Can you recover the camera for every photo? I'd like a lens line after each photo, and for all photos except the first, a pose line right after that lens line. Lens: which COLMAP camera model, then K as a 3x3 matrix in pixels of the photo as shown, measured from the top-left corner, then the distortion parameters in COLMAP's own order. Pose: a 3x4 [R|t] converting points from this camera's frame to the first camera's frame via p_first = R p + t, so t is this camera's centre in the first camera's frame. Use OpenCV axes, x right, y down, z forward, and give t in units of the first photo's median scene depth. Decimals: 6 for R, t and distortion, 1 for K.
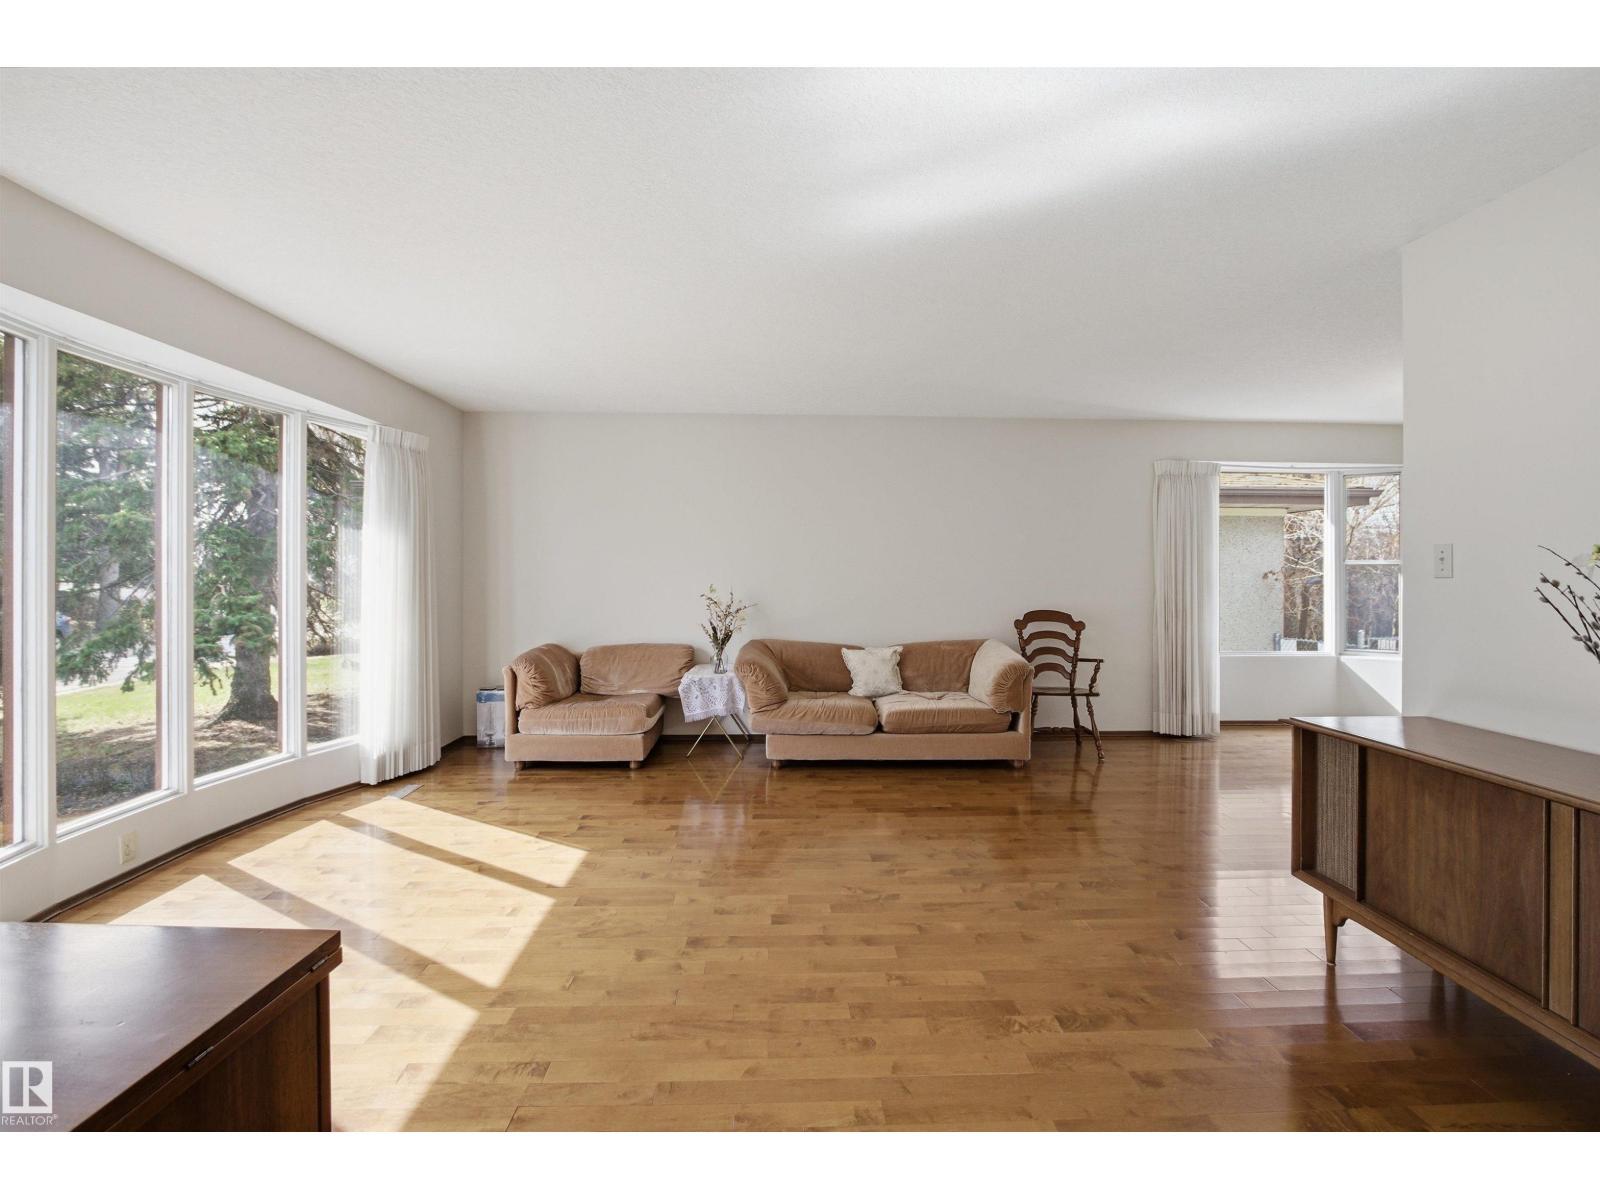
lens RADIAL K [[768.6, 0, 816.7], [0, 768.6, 555.9], [0, 0, 1]] dist [-0.001230, 0.000252]
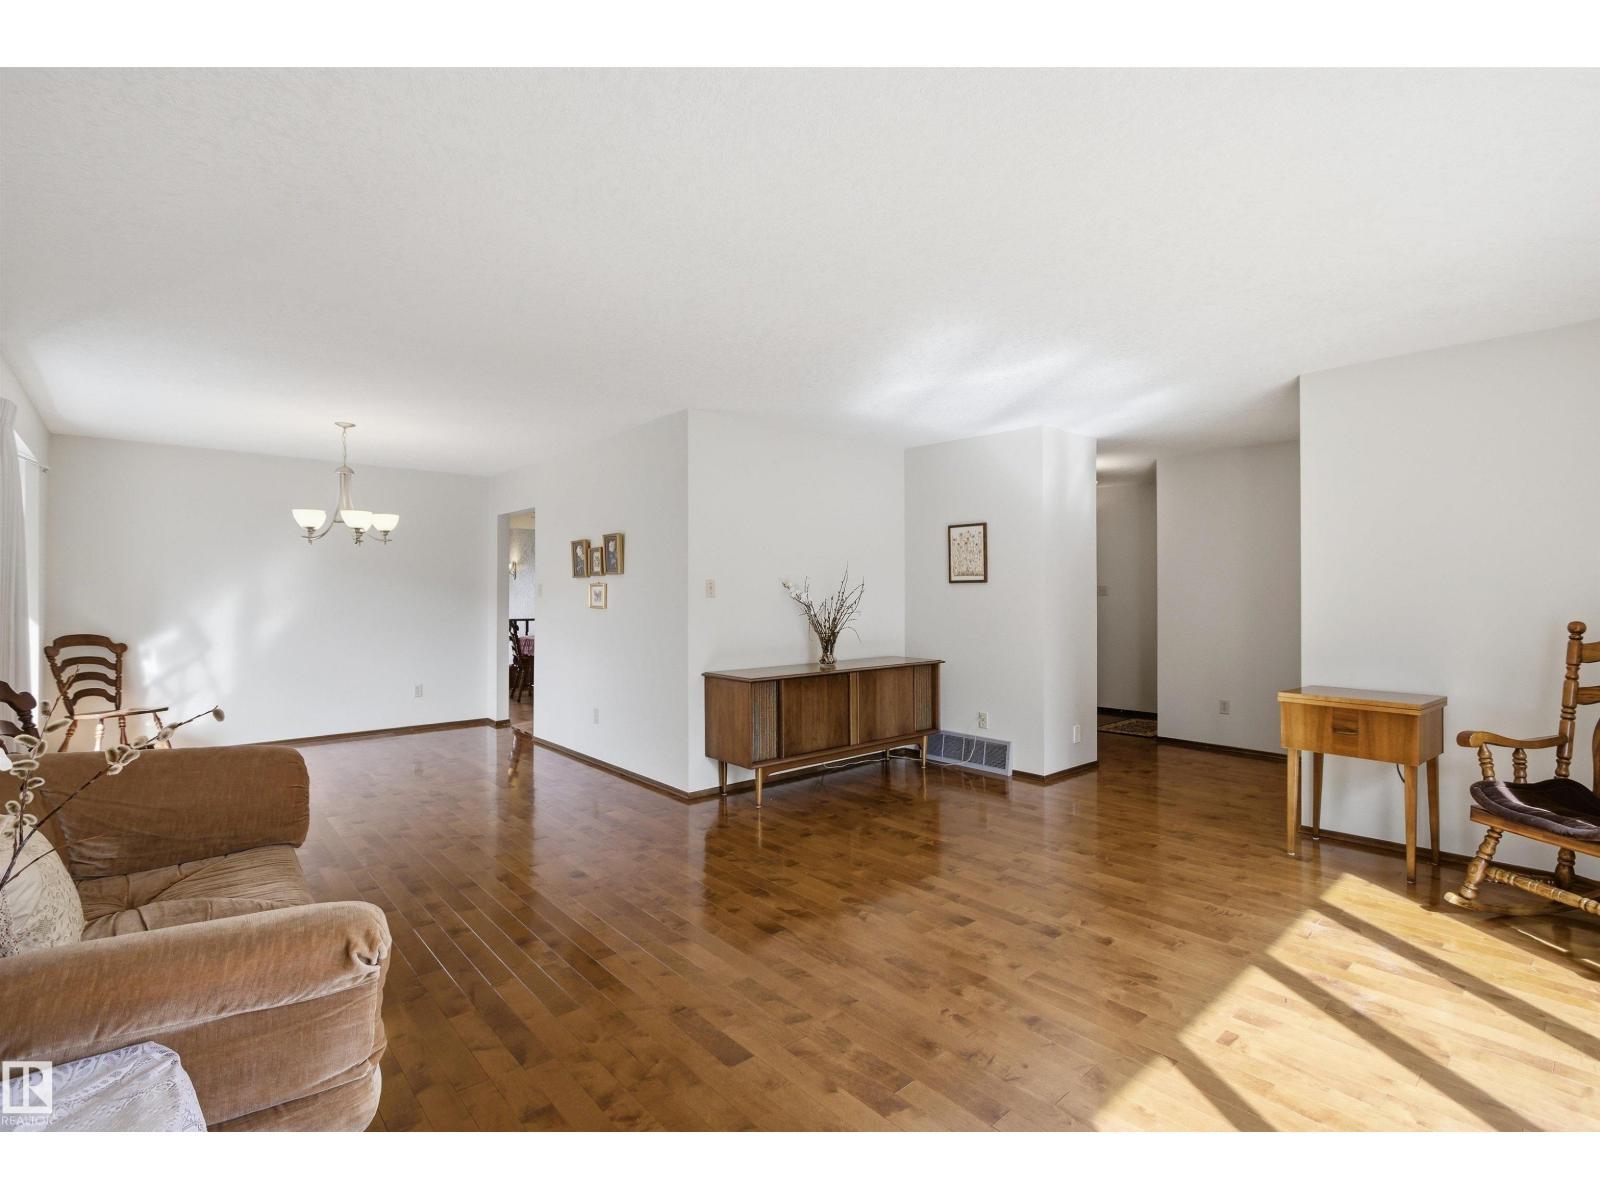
lens RADIAL K [[738.8, 0, 827.1], [0, 738.8, 591.8], [0, 0, 1]] dist [-0.004022, -0.000213]
pose [[-0.640481, 0.003196, 0.767968, -0.437903], [-0.018598, 0.999634, -0.019671, 0.027056], [-0.767749, -0.026882, -0.640186, 1.113943]]
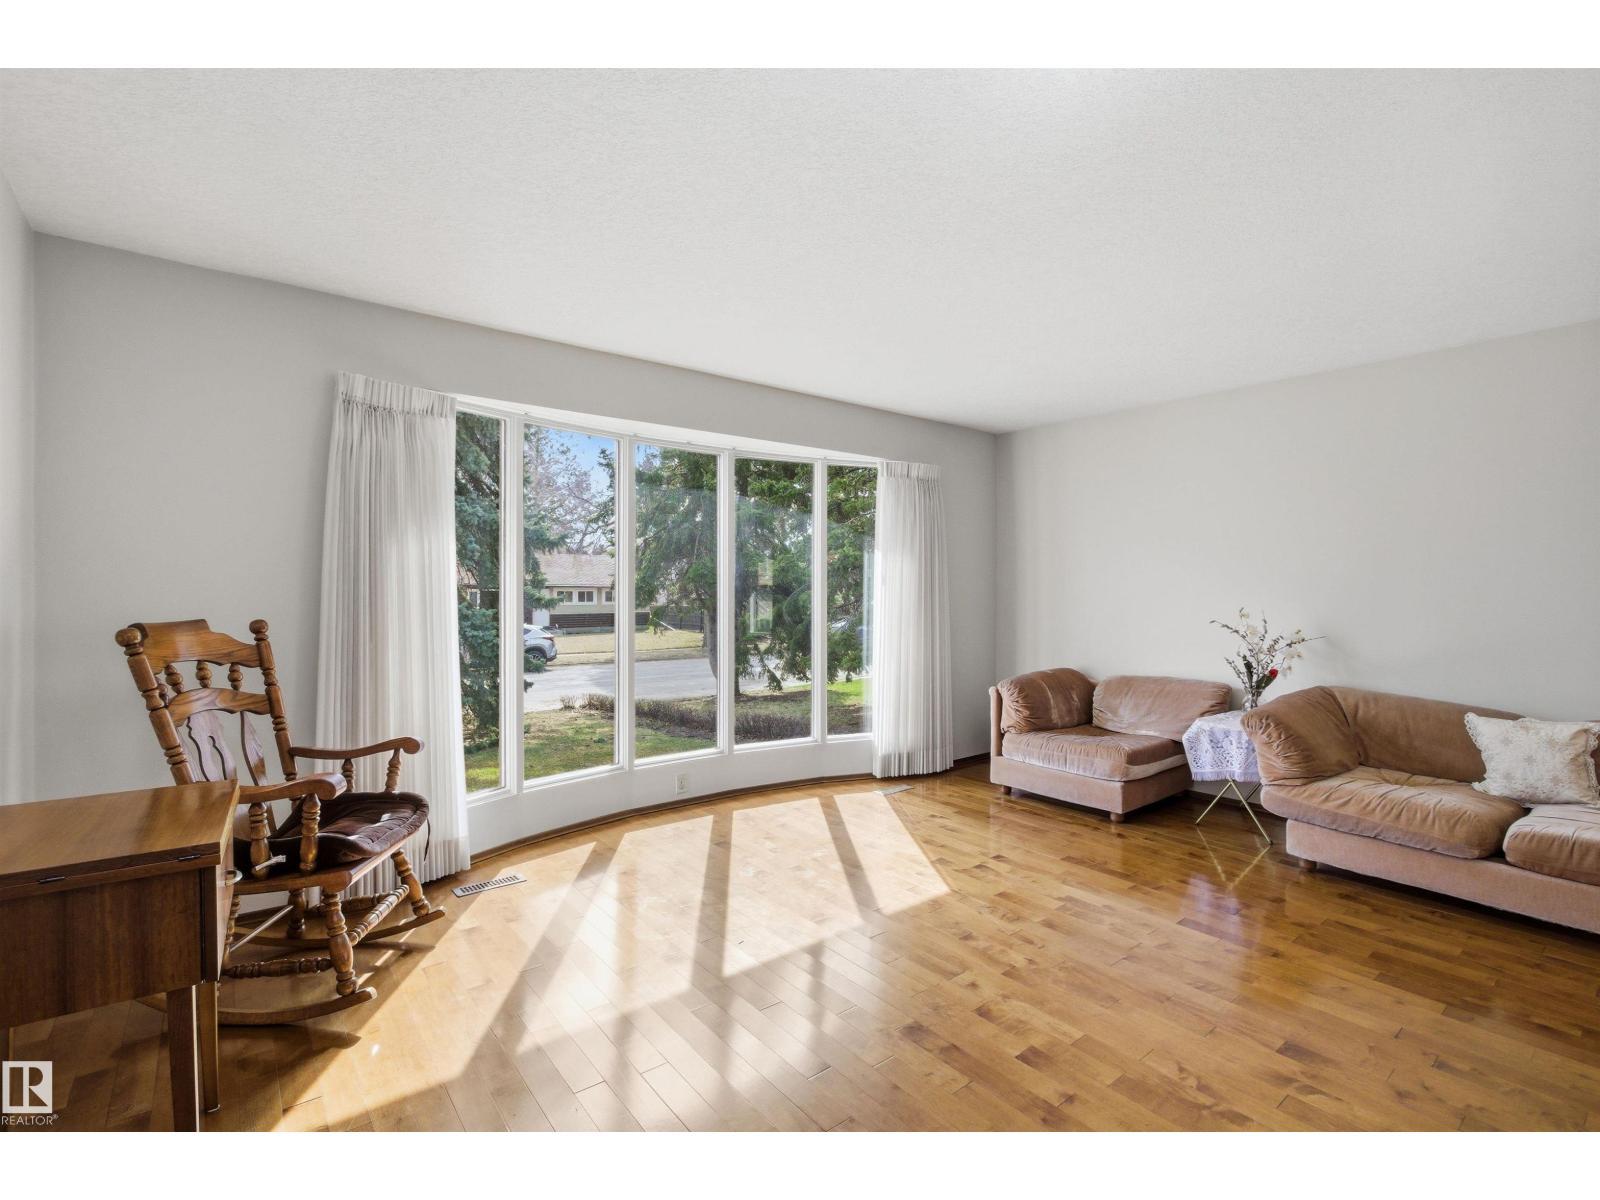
lens RADIAL K [[758.5, 0, 810.2], [0, 758.5, 589.2], [0, 0, 1]] dist [-0.008242, 0.000617]
pose [[0.586850, -0.002856, -0.809691, 0.257170], [0.015185, 0.999857, 0.007479, 0.008261], [0.809553, -0.016684, 0.586809, 0.250894]]
